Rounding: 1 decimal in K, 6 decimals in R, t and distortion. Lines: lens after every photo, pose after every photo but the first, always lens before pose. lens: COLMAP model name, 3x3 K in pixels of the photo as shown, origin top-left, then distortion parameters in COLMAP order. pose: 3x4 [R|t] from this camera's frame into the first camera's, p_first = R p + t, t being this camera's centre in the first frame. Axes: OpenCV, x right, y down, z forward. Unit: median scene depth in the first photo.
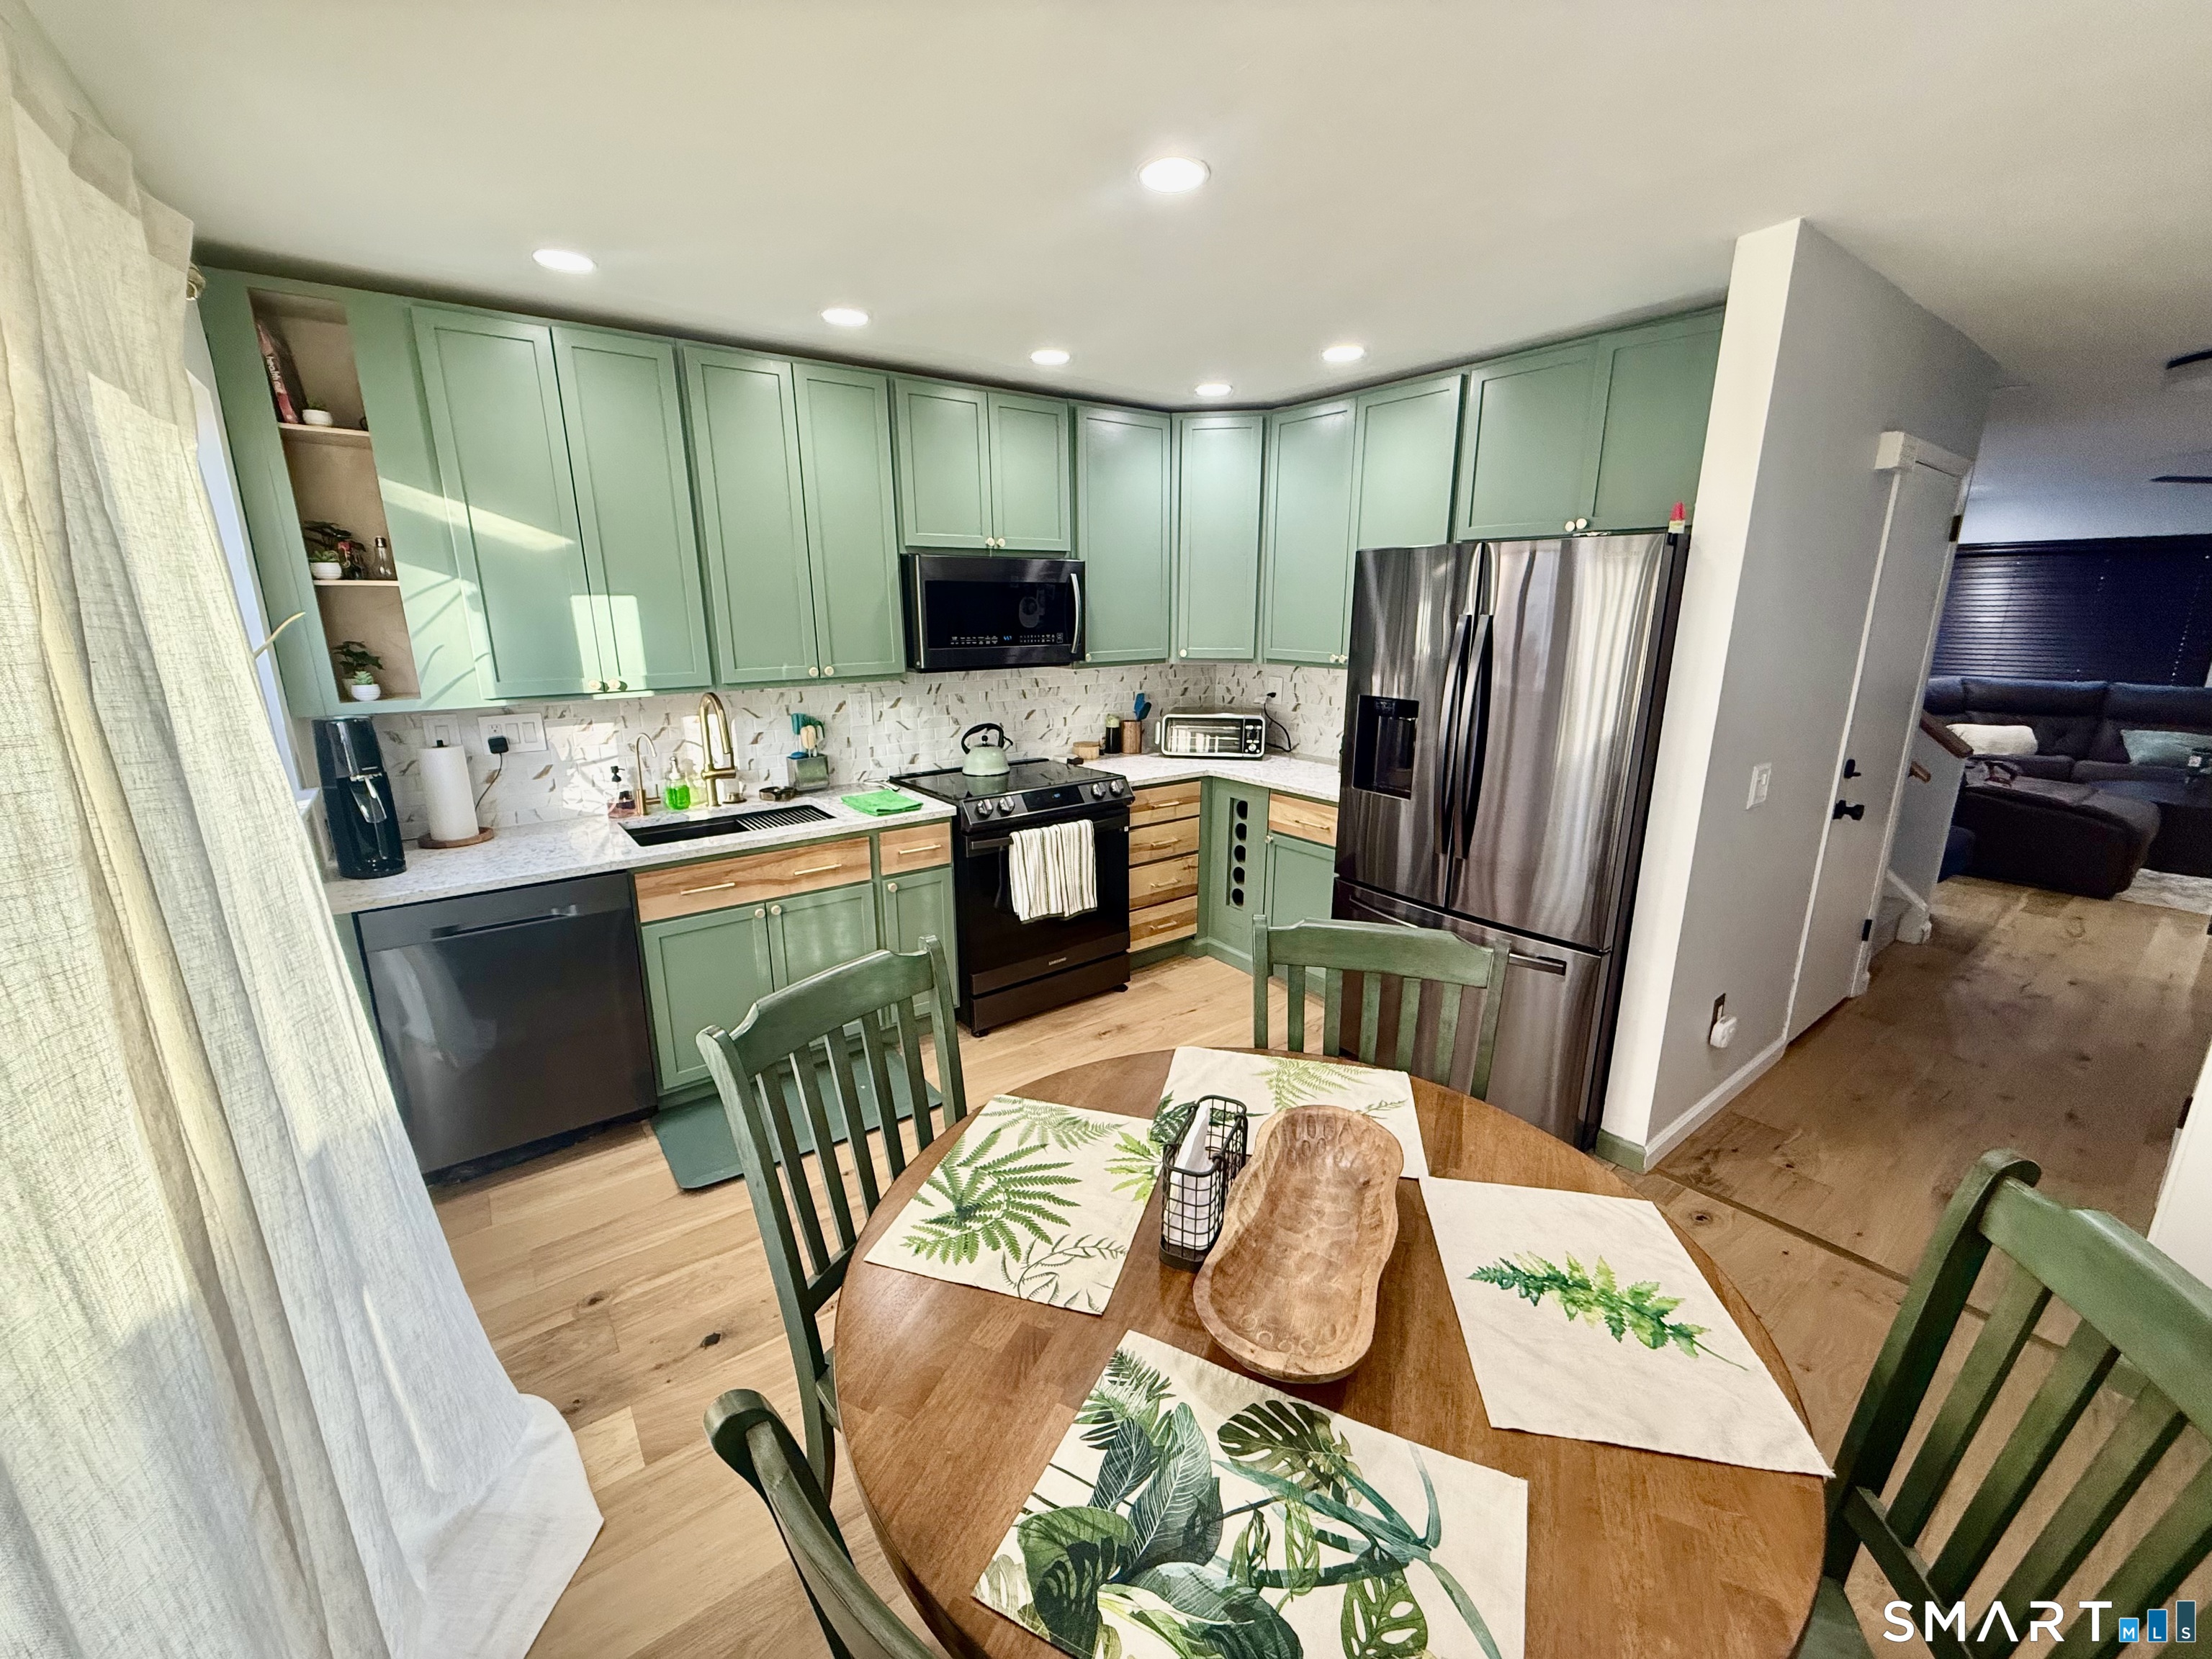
lens RADIAL K [[881.4, 0, 1100.6], [0, 881.4, 827.4], [0, 0, 1]] dist [0.000228, 0.000063]
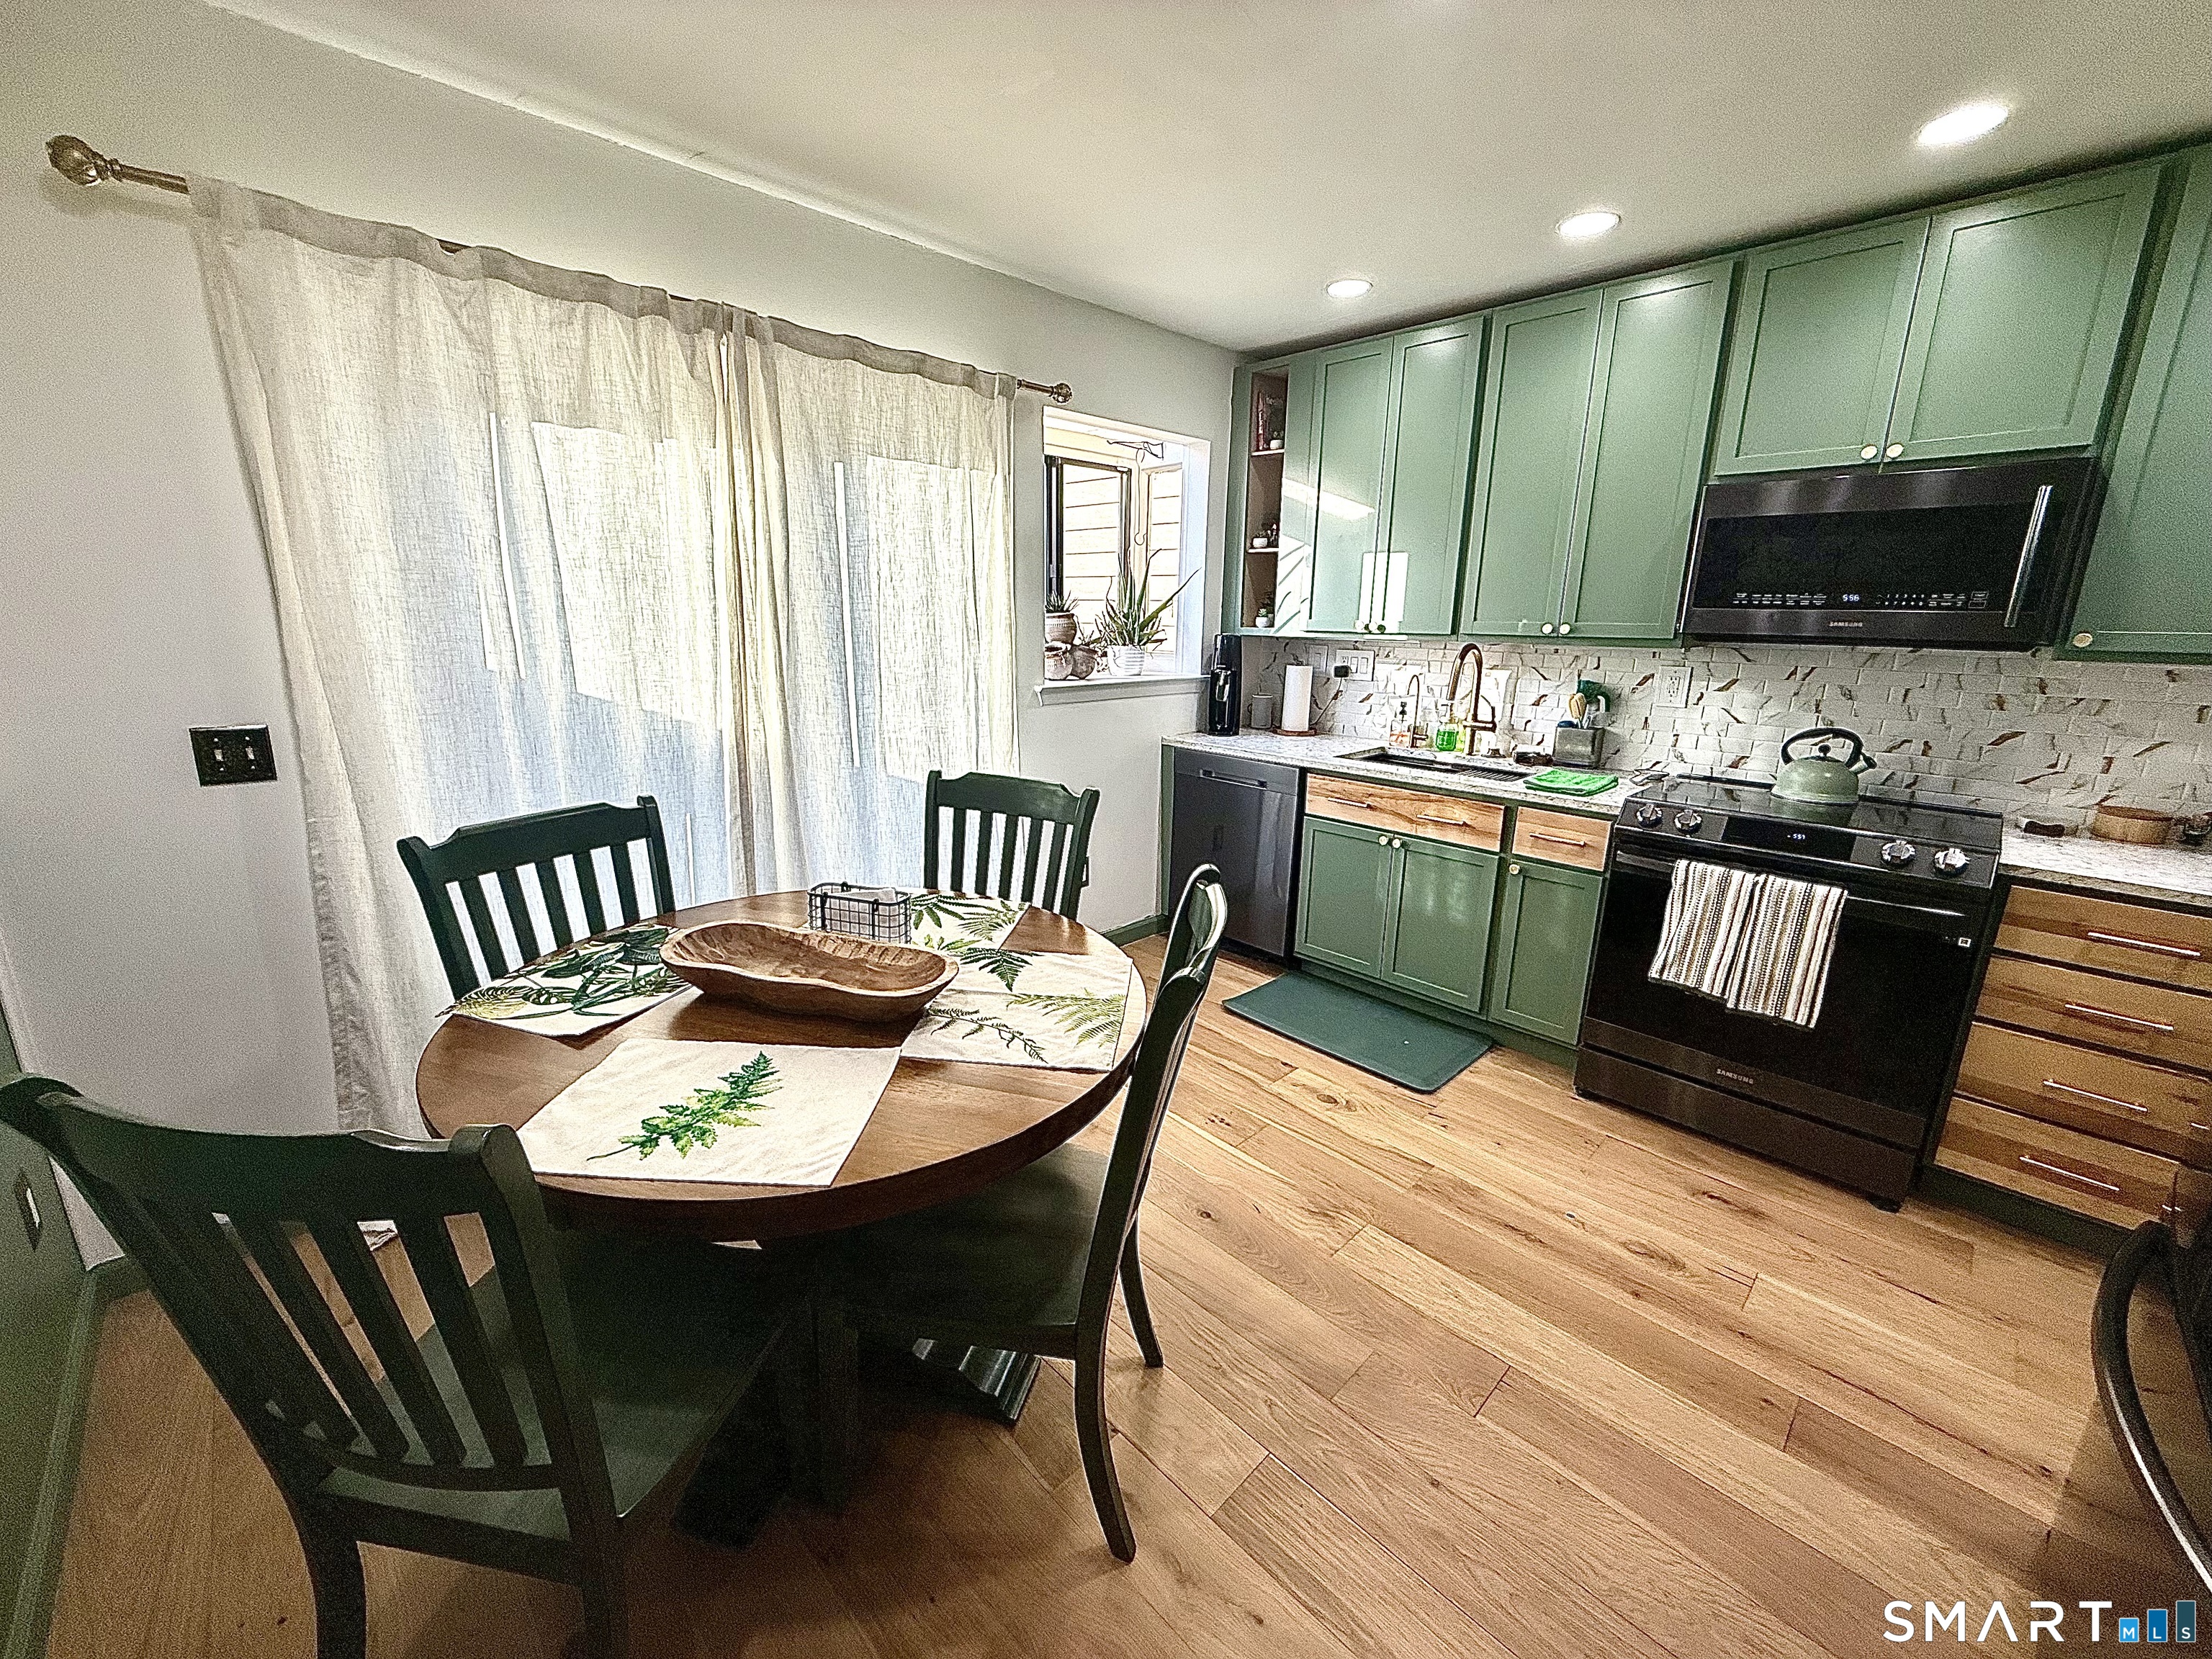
lens RADIAL K [[881.4, 0, 1100.6], [0, 881.4, 827.4], [0, 0, 1]] dist [0.000228, 0.000063]
pose [[0.128693, 0.245808, -0.960737, 0.503816], [-0.257779, 0.943783, 0.206940, -0.043764], [0.957595, 0.221026, 0.184823, 0.377636]]
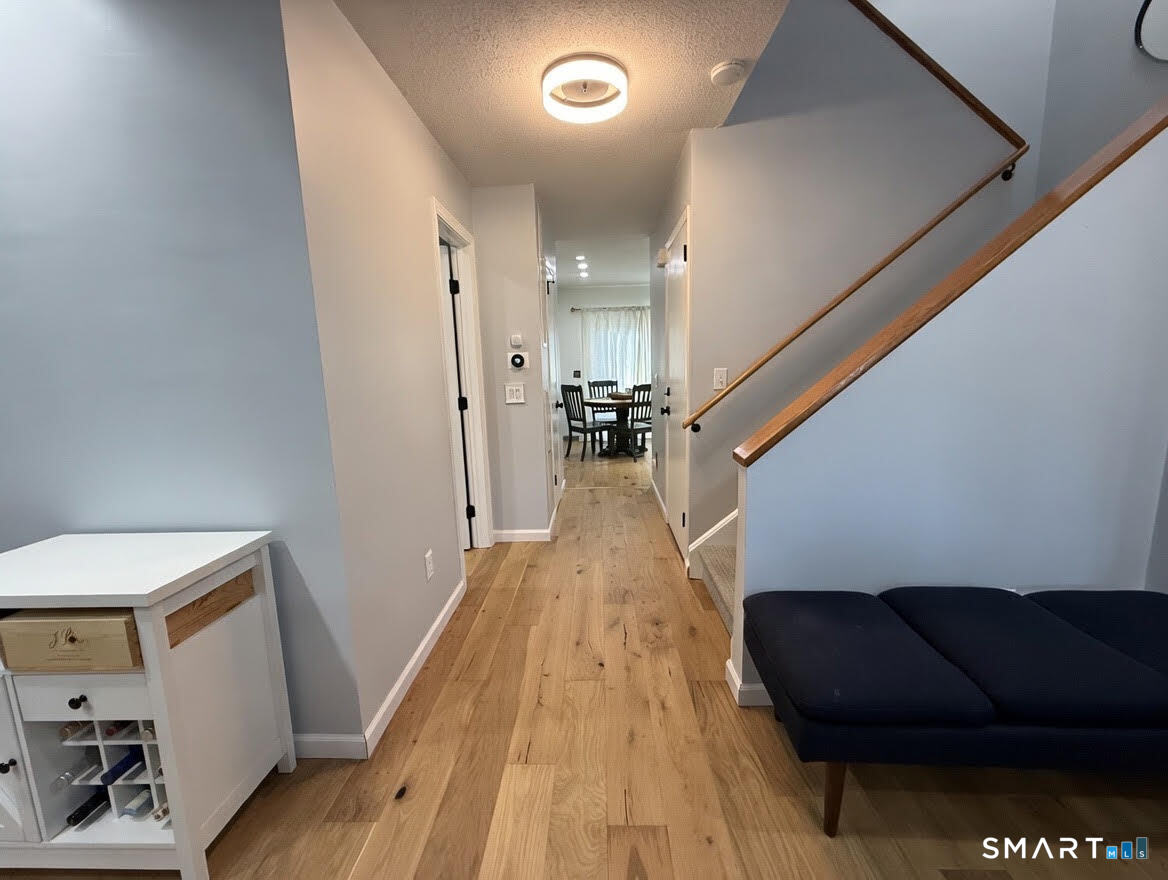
lens RADIAL K [[465.4, 0, 581.1], [0, 465.4, 438.9], [0, 0, 1]] dist [0.000228, 0.000063]
pose [[-0.628456, 0.141190, -0.764924, 1.630479], [-0.161676, 0.938201, 0.306005, -0.230635], [0.760858, 0.315981, -0.566791, 1.325873]]
